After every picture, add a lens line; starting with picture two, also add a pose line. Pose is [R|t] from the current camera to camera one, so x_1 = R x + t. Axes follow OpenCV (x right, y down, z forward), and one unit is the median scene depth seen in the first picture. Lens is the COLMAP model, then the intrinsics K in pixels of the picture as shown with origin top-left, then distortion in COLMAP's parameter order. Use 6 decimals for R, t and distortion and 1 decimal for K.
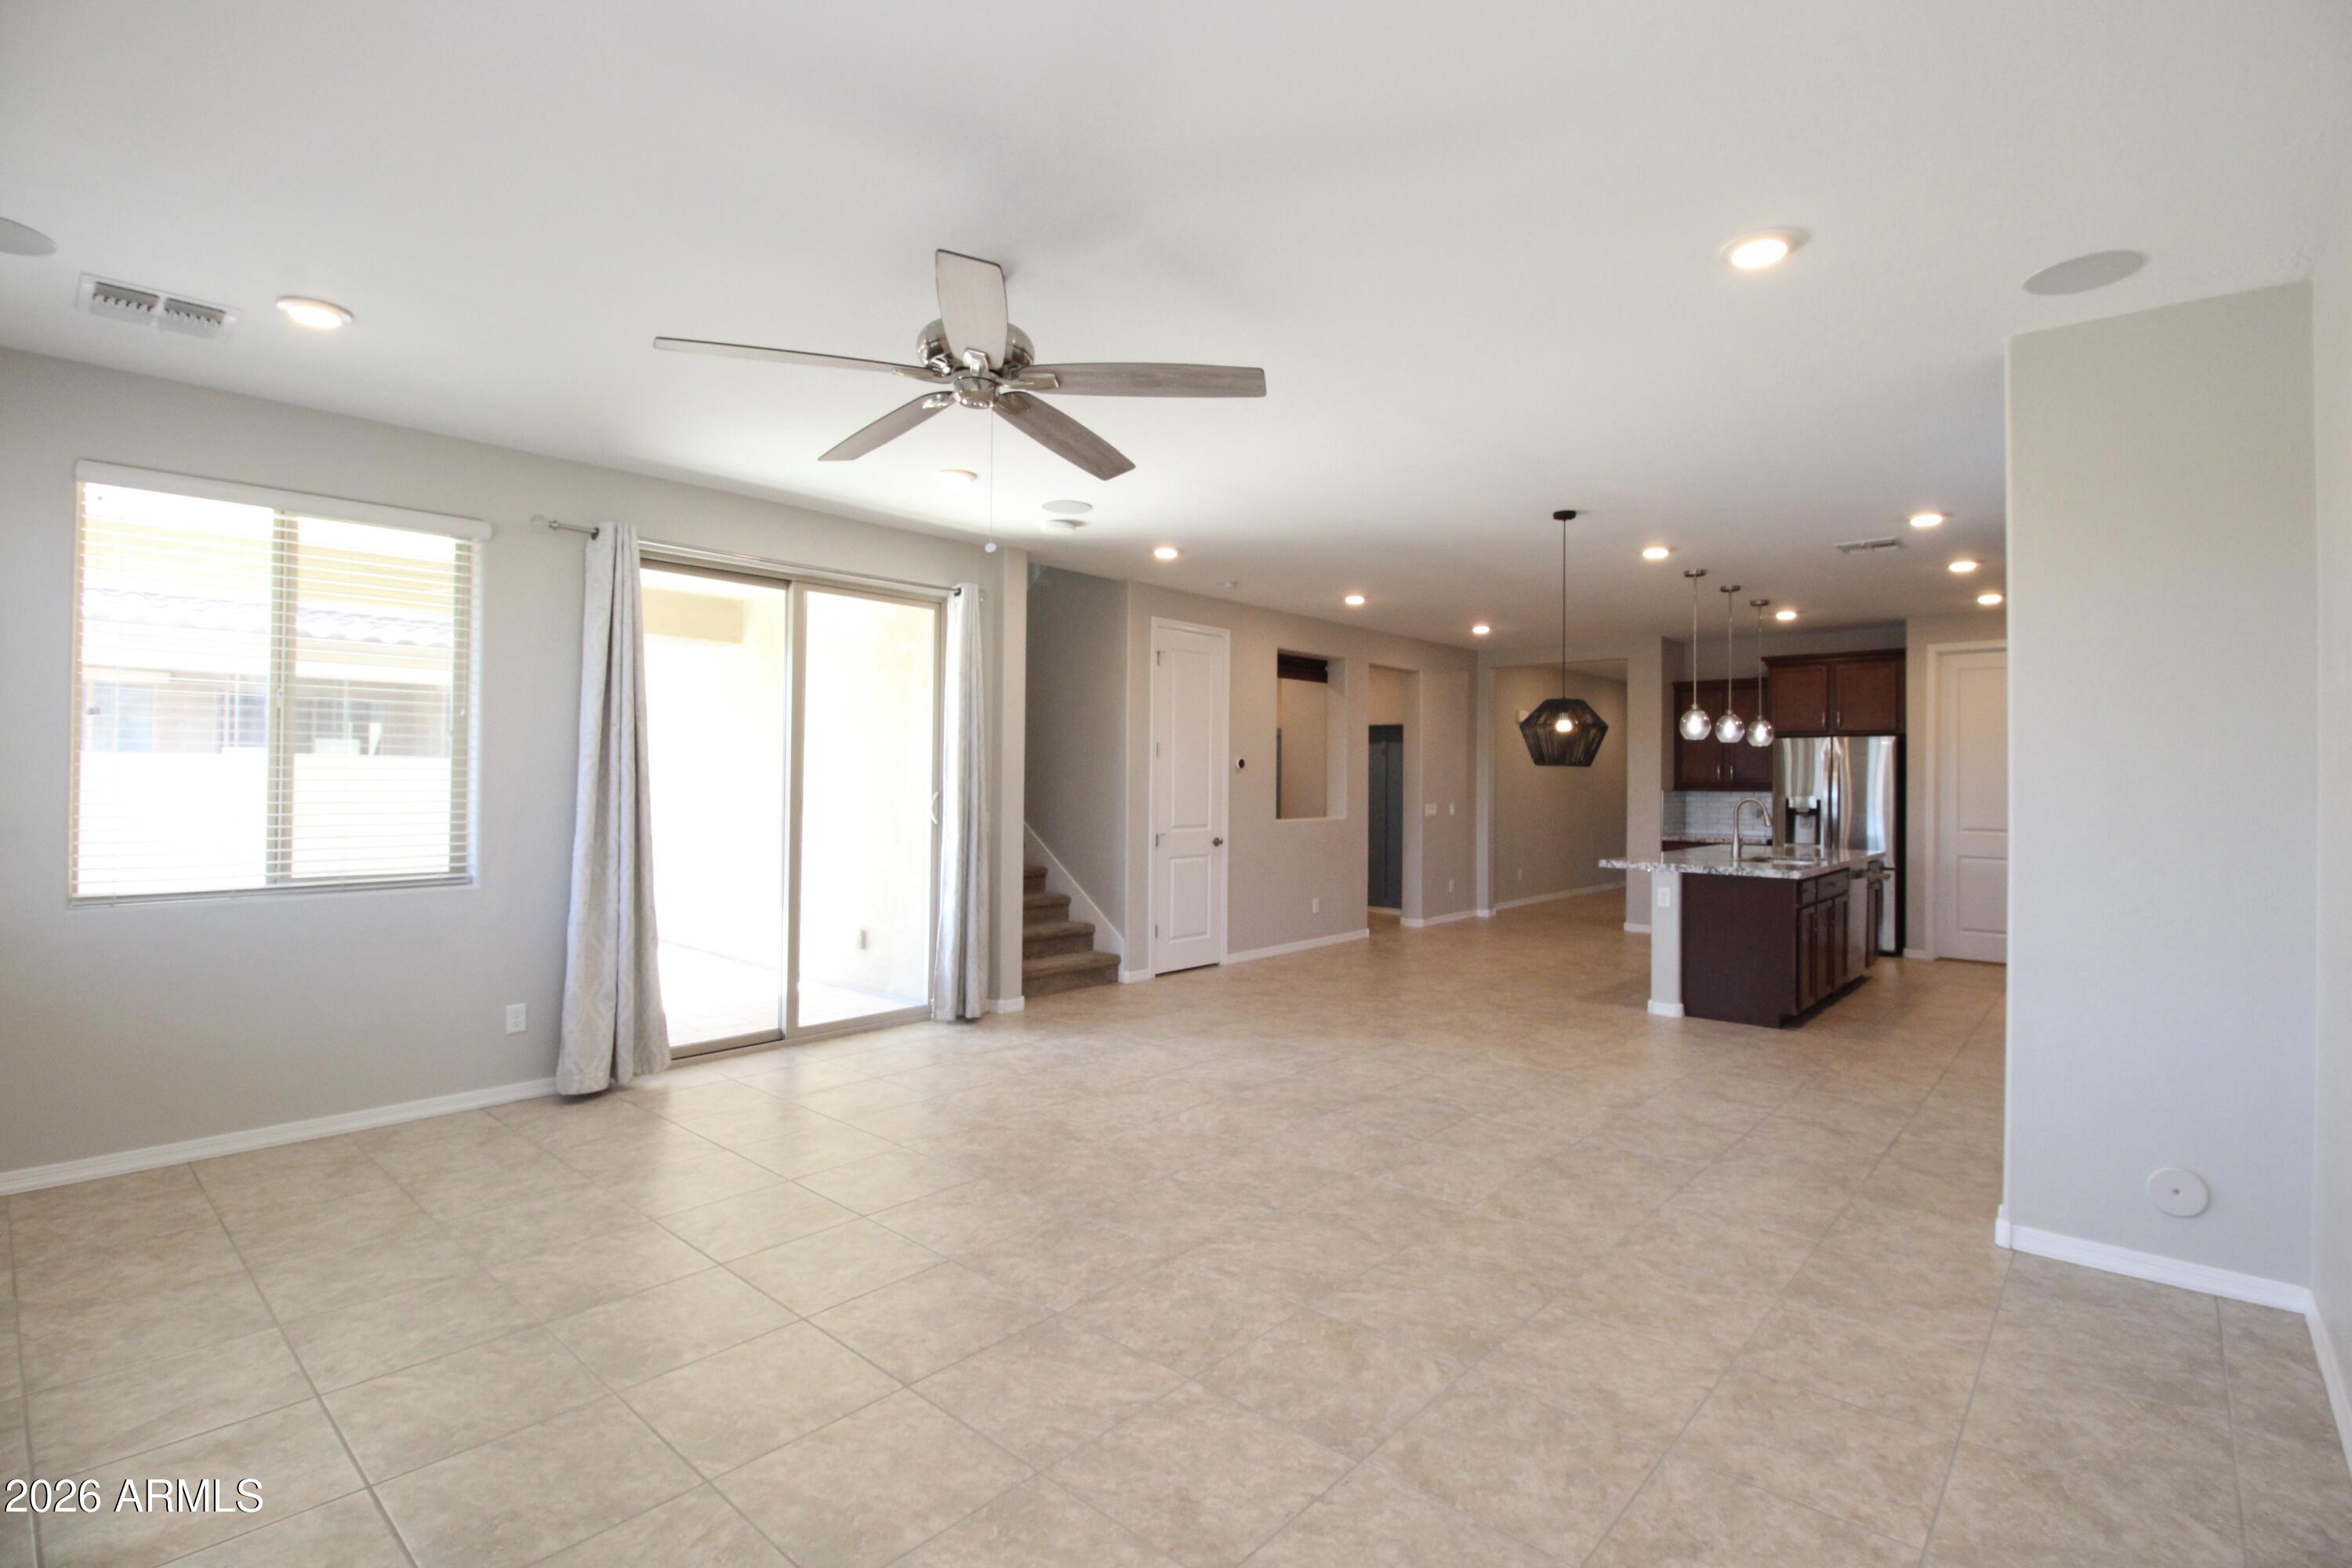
lens RADIAL K [[1084.4, 0, 1186.4], [0, 1084.4, 772.9], [0, 0, 1]] dist [0.000059, -0.012215]
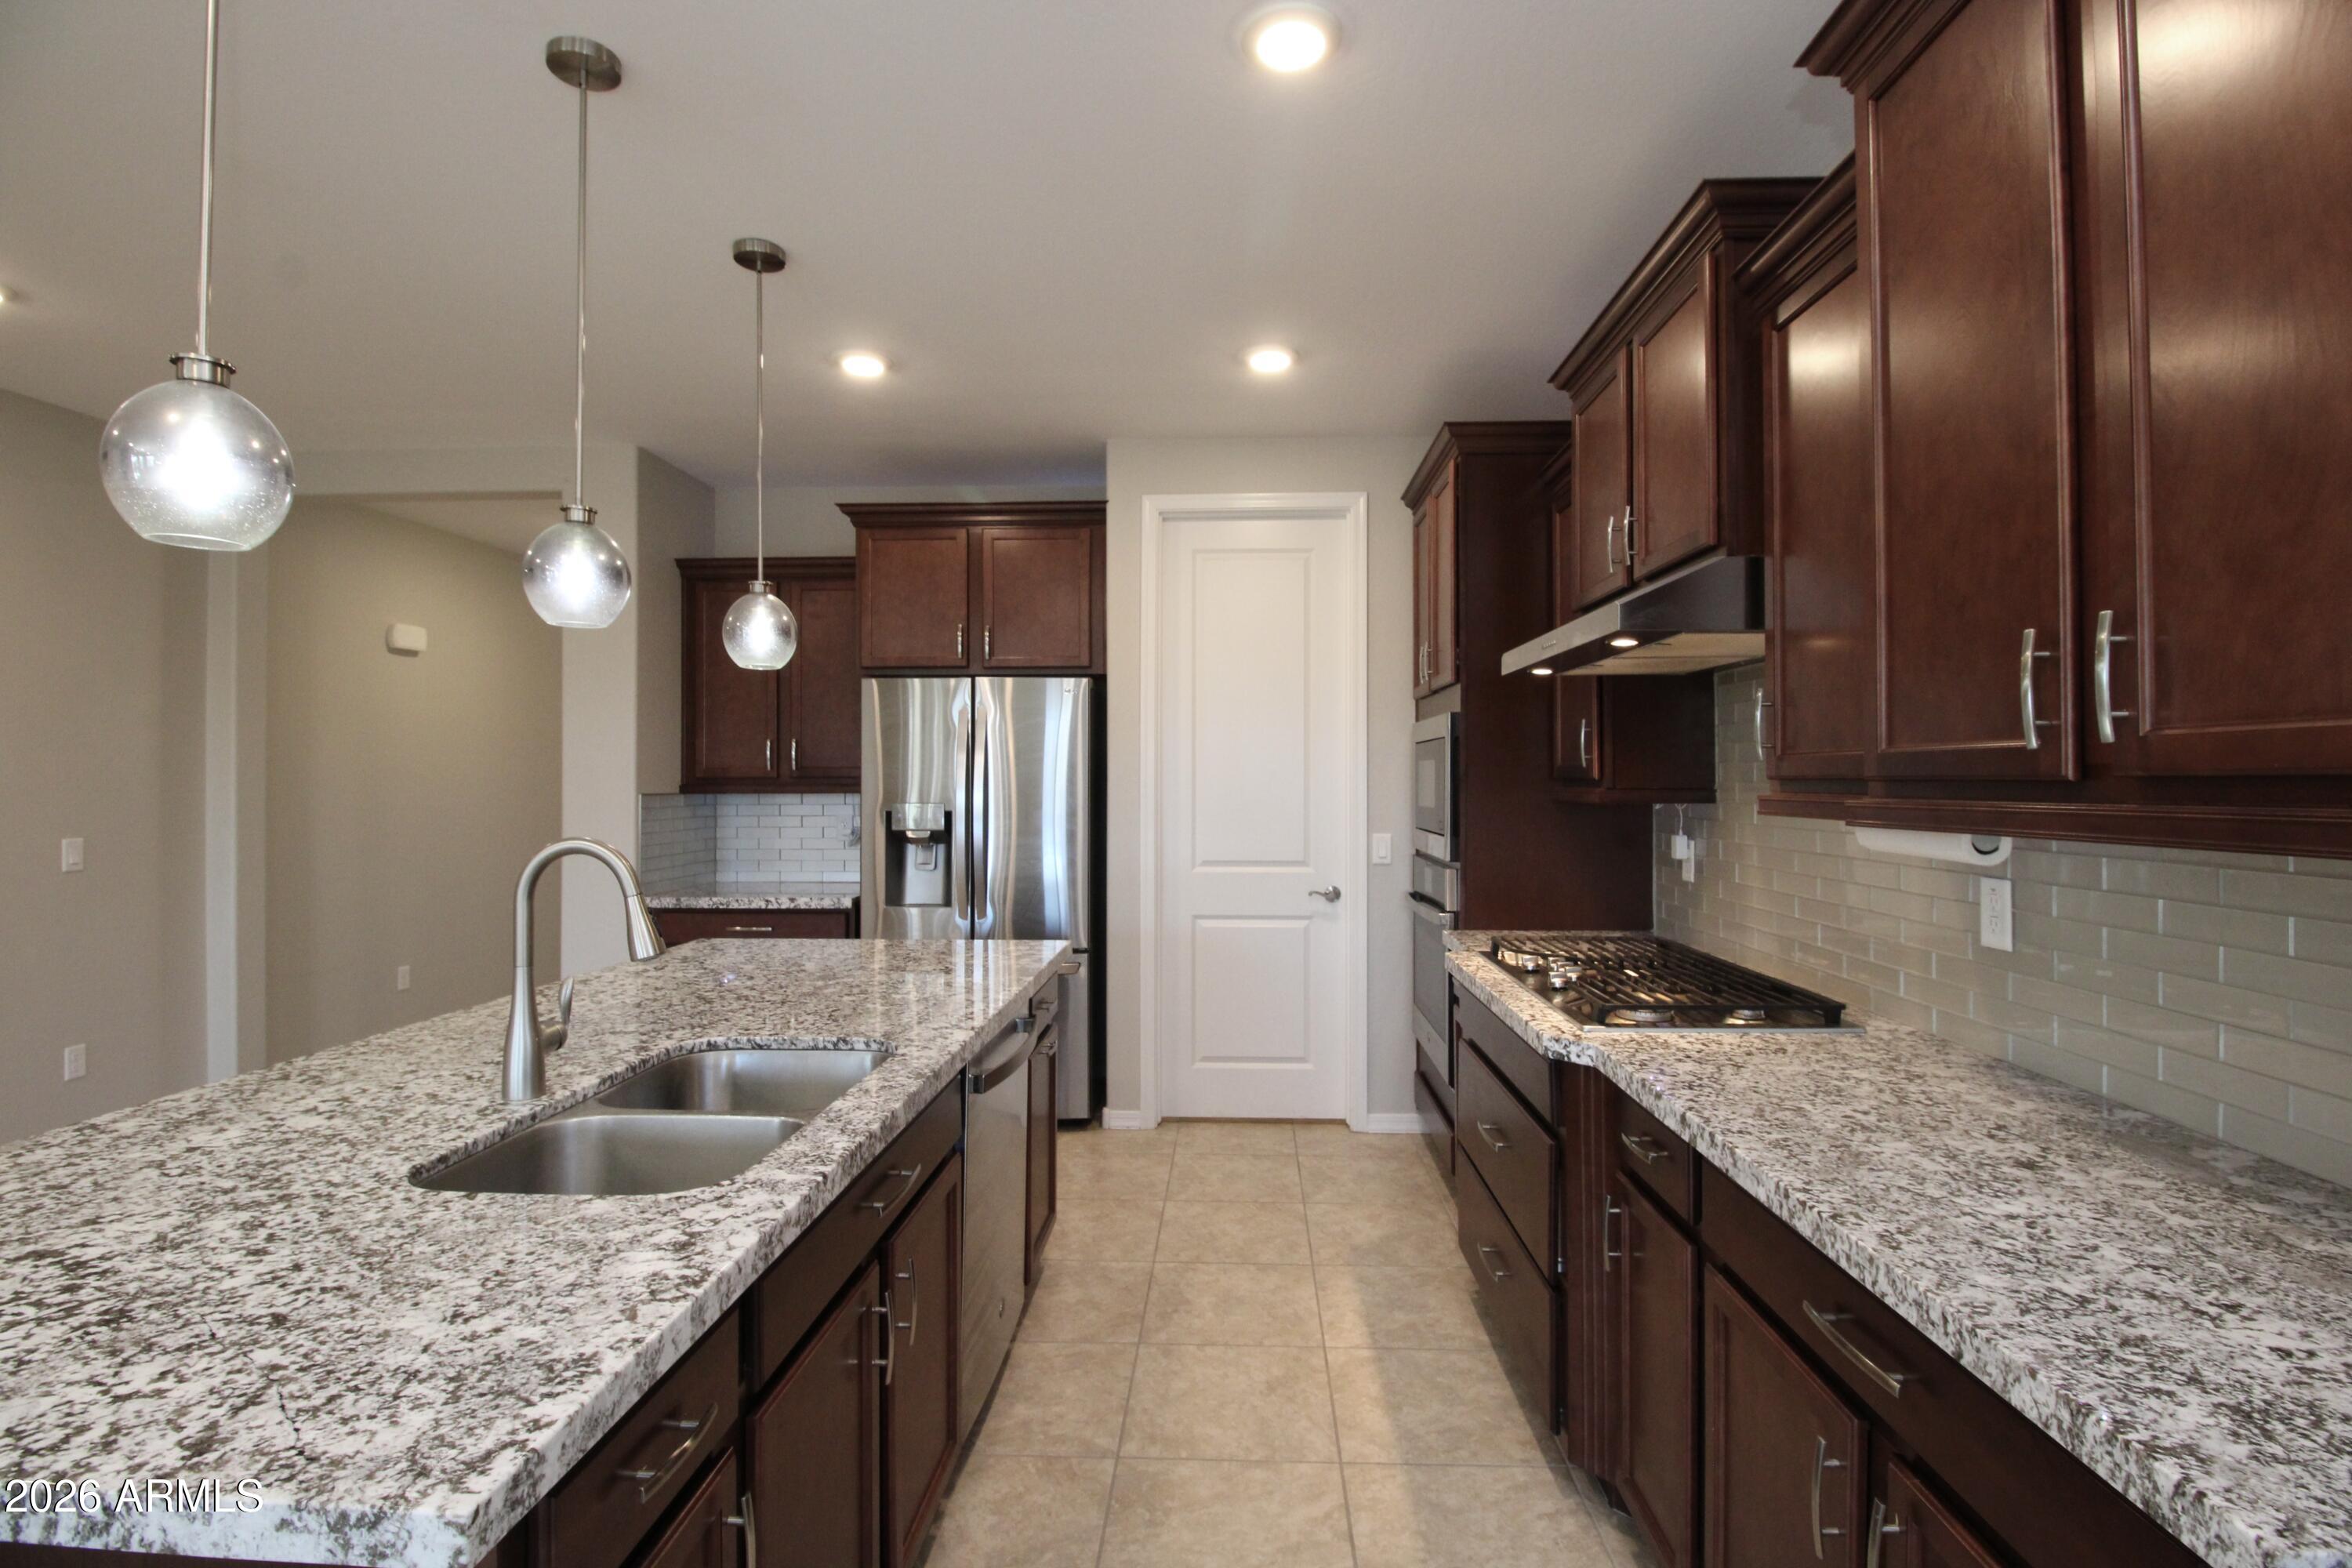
lens RADIAL K [[1084.4, 0, 1196.2], [0, 1084.4, 765.5], [0, 0, 1]] dist [0.000059, -0.012215]
pose [[0.770190, -0.001530, 0.637813, 0.476868], [0.003356, 0.999993, -0.001653, 0.008302], [-0.637806, 0.003413, 0.770189, 0.741111]]
